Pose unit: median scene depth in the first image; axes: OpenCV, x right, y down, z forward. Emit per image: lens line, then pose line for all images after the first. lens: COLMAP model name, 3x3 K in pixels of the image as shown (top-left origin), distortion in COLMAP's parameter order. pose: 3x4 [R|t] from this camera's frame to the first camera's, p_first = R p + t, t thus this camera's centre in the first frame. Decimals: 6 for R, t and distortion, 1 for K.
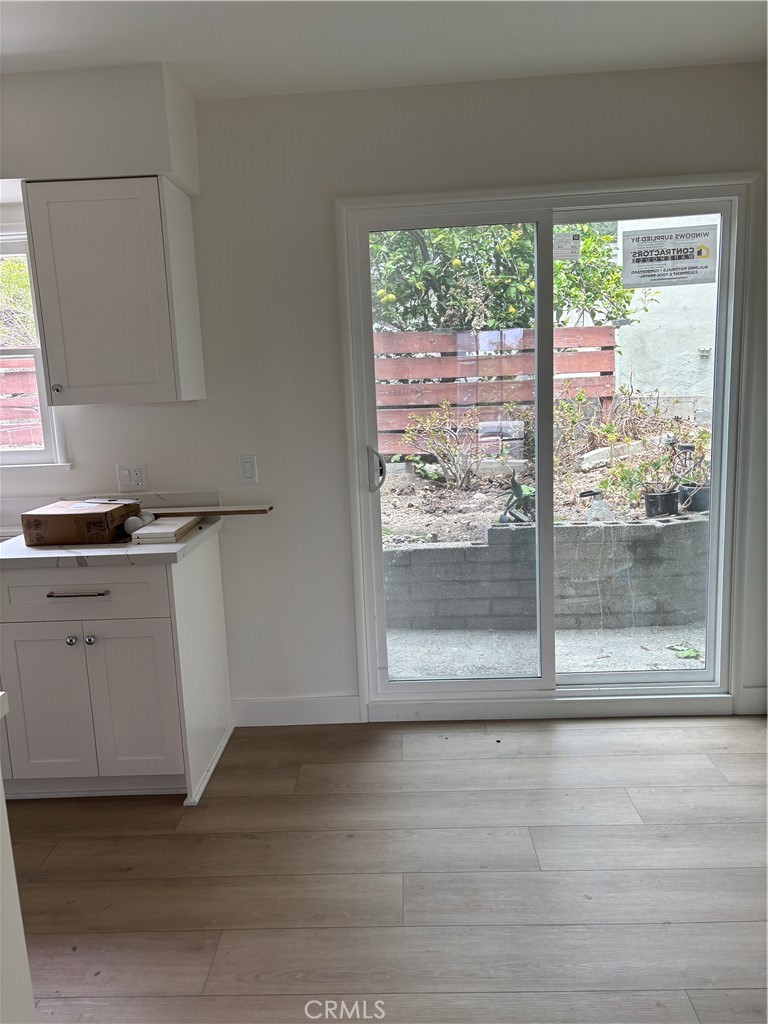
lens RADIAL K [[764.1, 0, 382.6], [0, 764.1, 508.8], [0, 0, 1]] dist [0.057391, -0.059333]
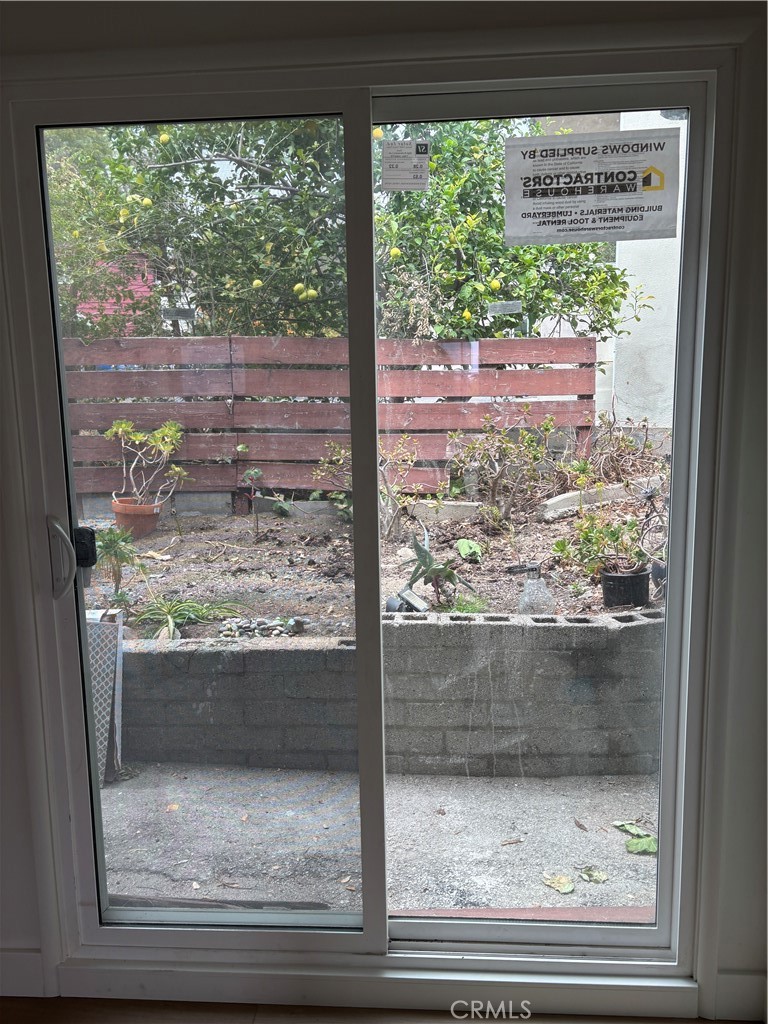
lens RADIAL K [[769.5, 0, 385.1], [0, 769.5, 511.2], [0, 0, 1]] dist [0.046430, -0.047494]
pose [[0.999311, 0.029806, -0.022095, 0.157975], [-0.030190, 0.999395, -0.017244, -0.056142], [0.021568, 0.017899, 0.999607, 0.295123]]
